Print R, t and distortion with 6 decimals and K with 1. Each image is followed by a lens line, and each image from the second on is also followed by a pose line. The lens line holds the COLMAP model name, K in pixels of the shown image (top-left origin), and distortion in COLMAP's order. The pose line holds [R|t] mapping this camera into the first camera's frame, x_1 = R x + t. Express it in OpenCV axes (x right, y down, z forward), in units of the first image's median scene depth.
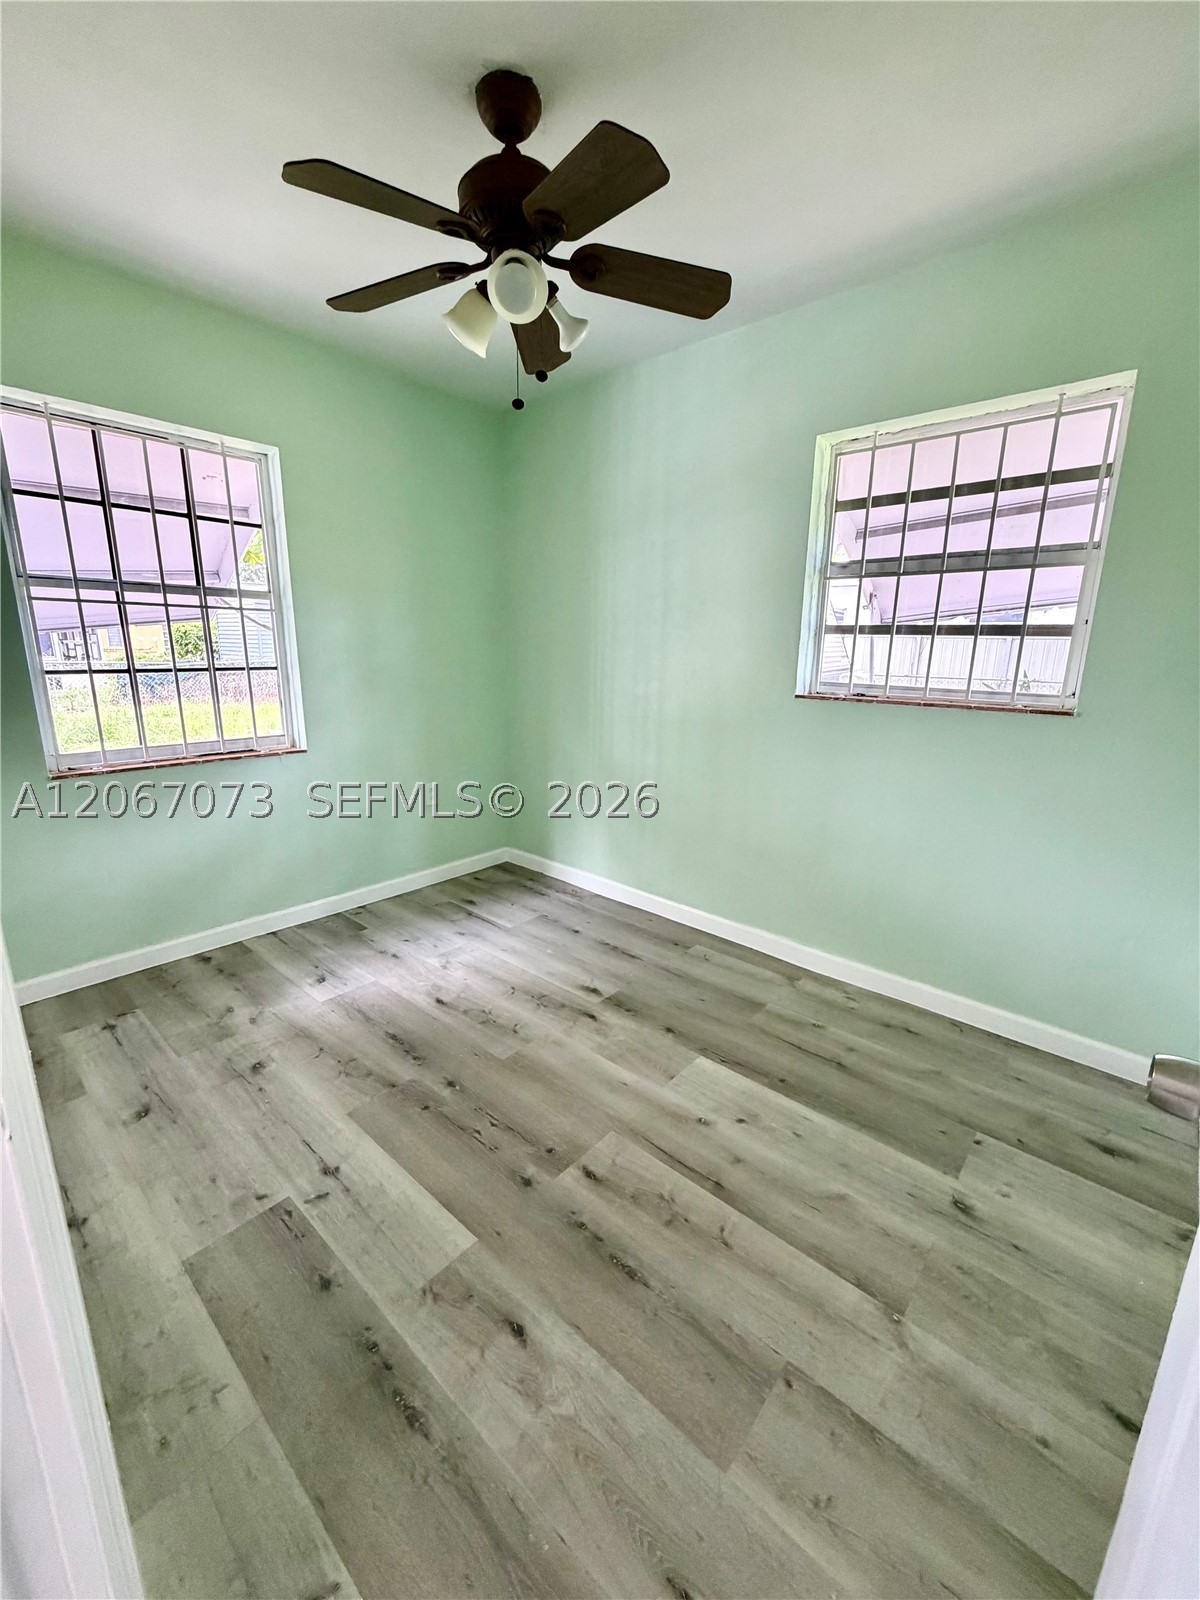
lens RADIAL K [[638.4, 0, 599.7], [0, 638.4, 795.6], [0, 0, 1]] dist [0.000474, -0.000363]
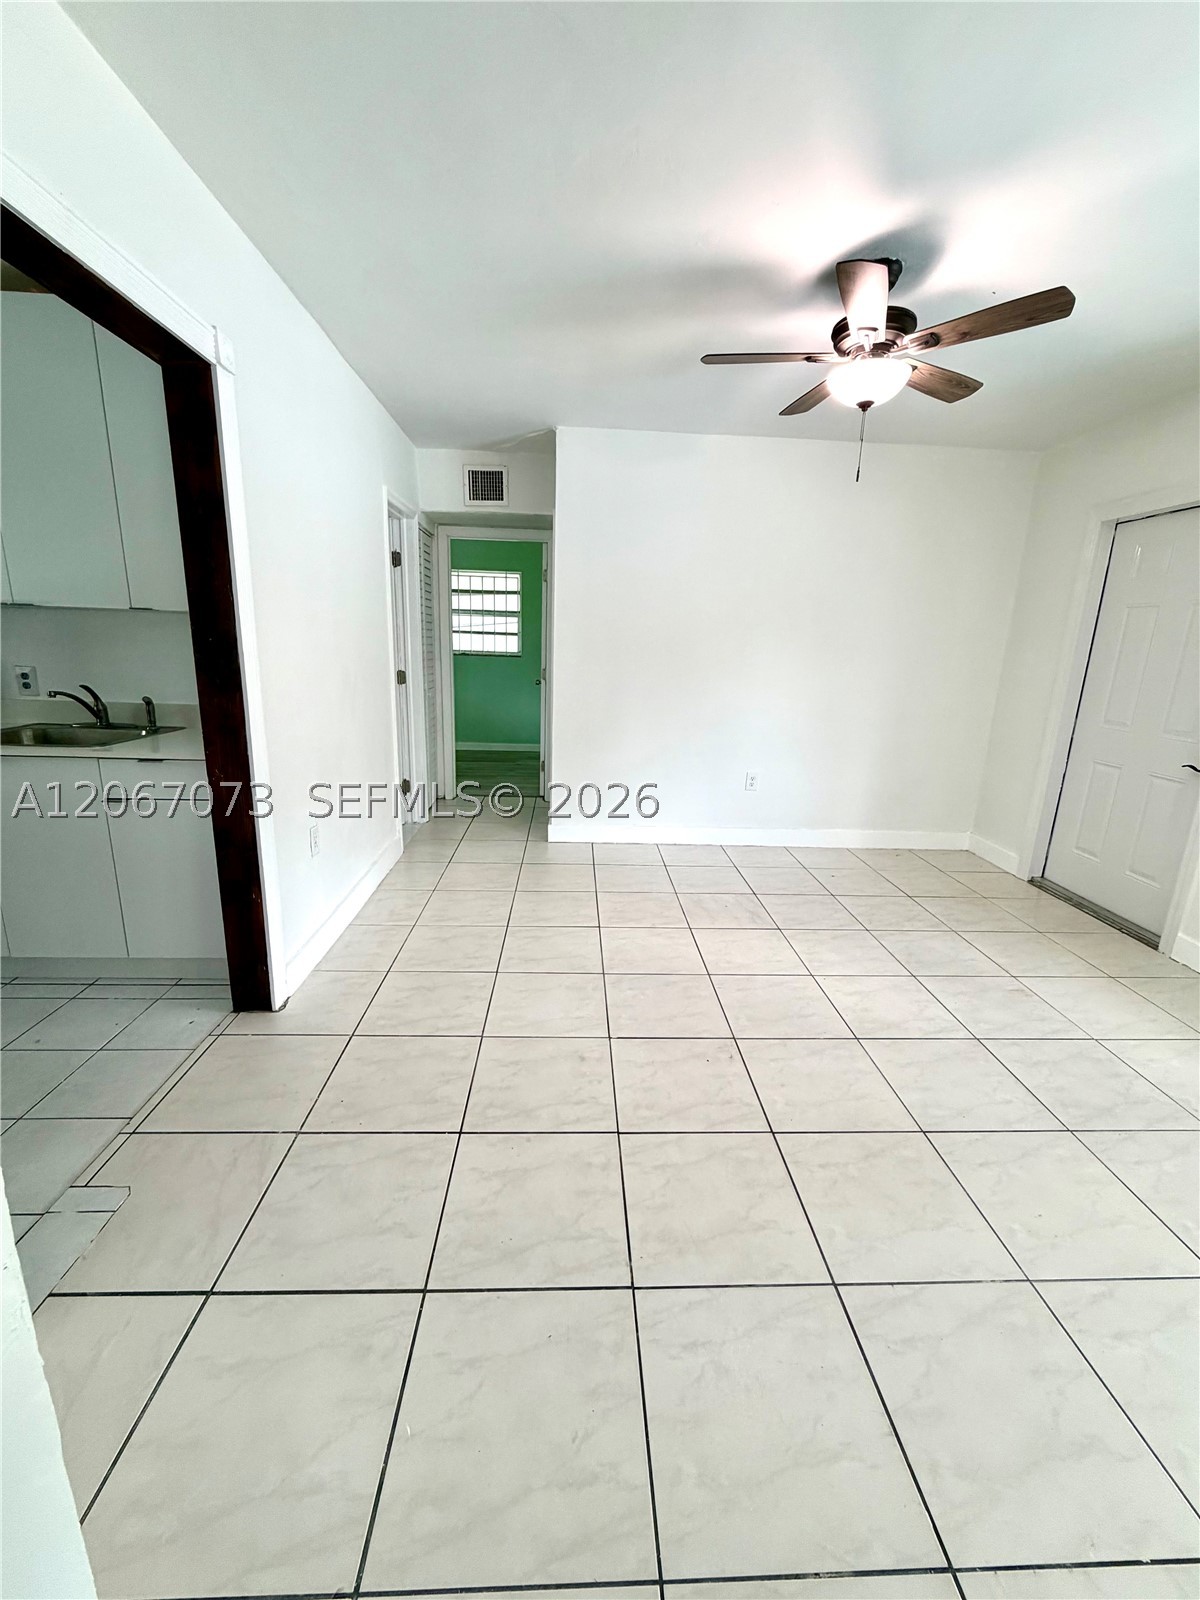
lens RADIAL K [[638.4, 0, 599.7], [0, 638.4, 795.6], [0, 0, 1]] dist [0.000474, -0.000363]
pose [[0.714227, -0.153329, 0.682913, -1.970183], [0.134119, 0.987610, 0.081472, 0.532301], [-0.686944, 0.033402, 0.725942, -2.460161]]
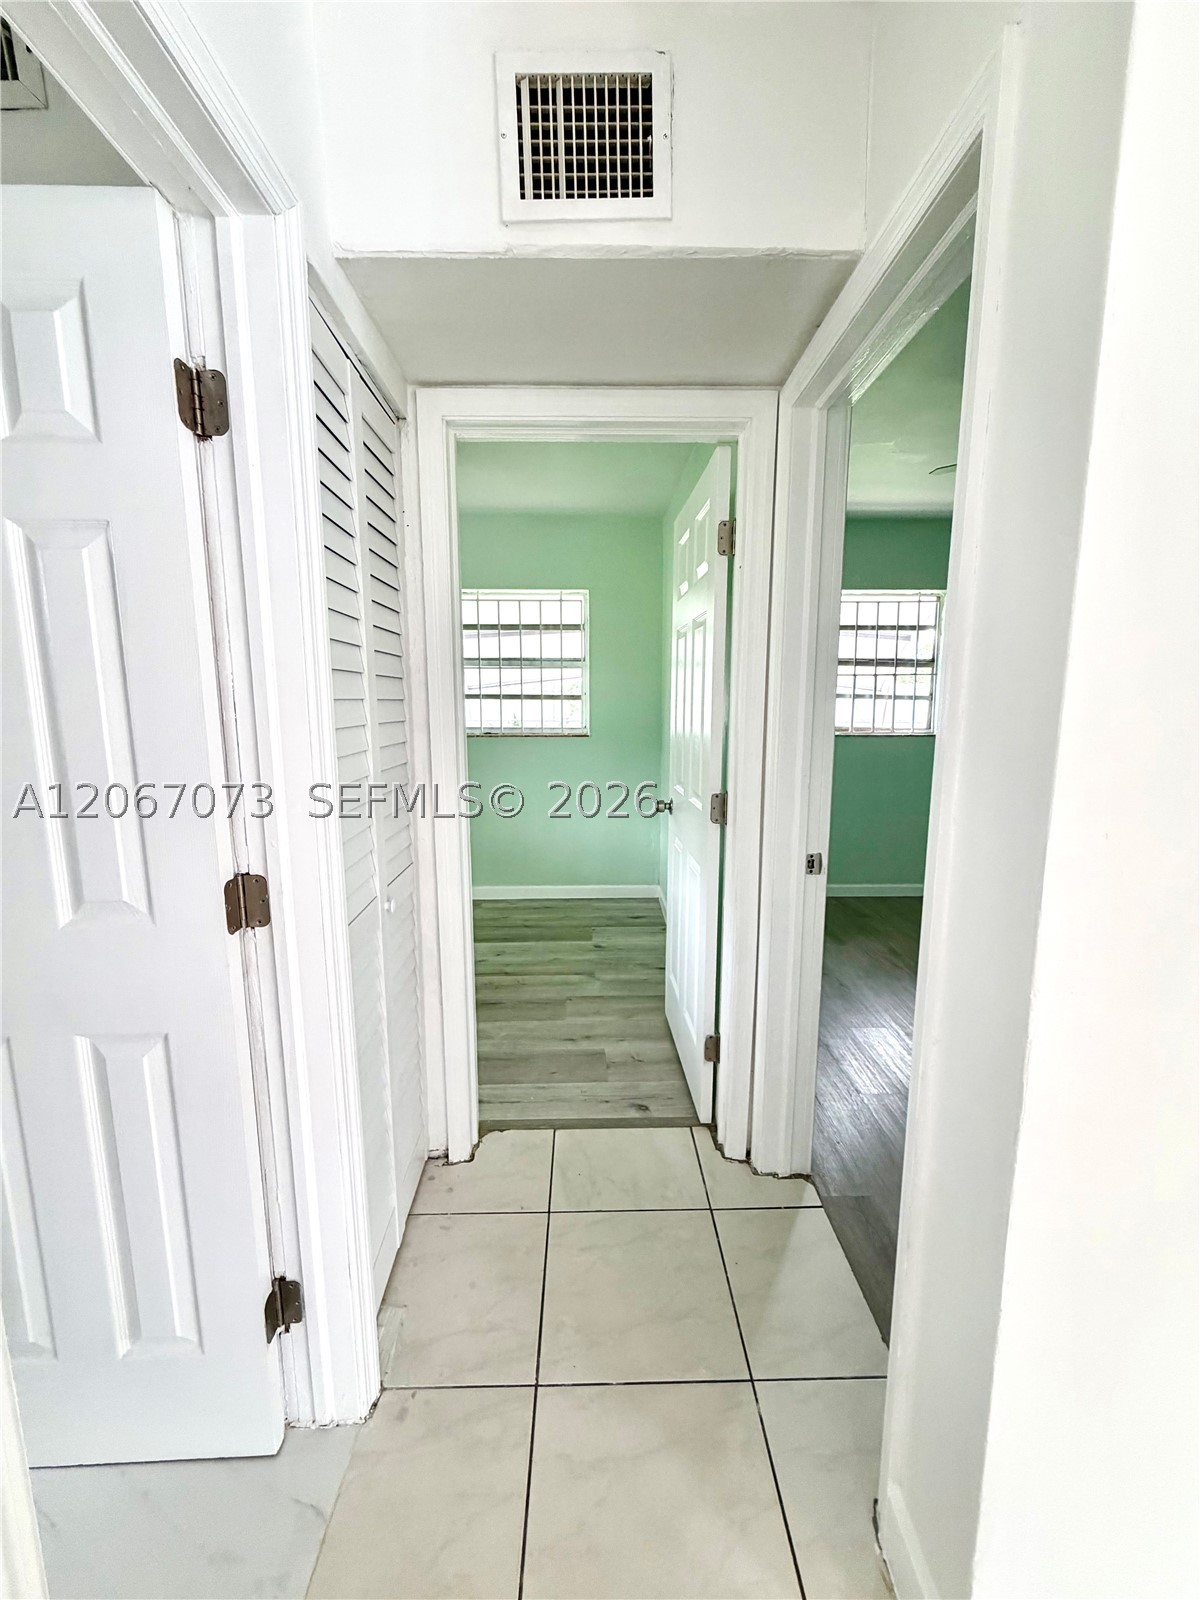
lens RADIAL K [[638.4, 0, 599.7], [0, 638.4, 795.6], [0, 0, 1]] dist [0.000474, -0.000363]
pose [[0.731580, -0.114811, 0.672019, -0.836732], [0.161917, 0.986774, -0.007683, 0.111881], [-0.662249, 0.114432, 0.740494, -0.709959]]
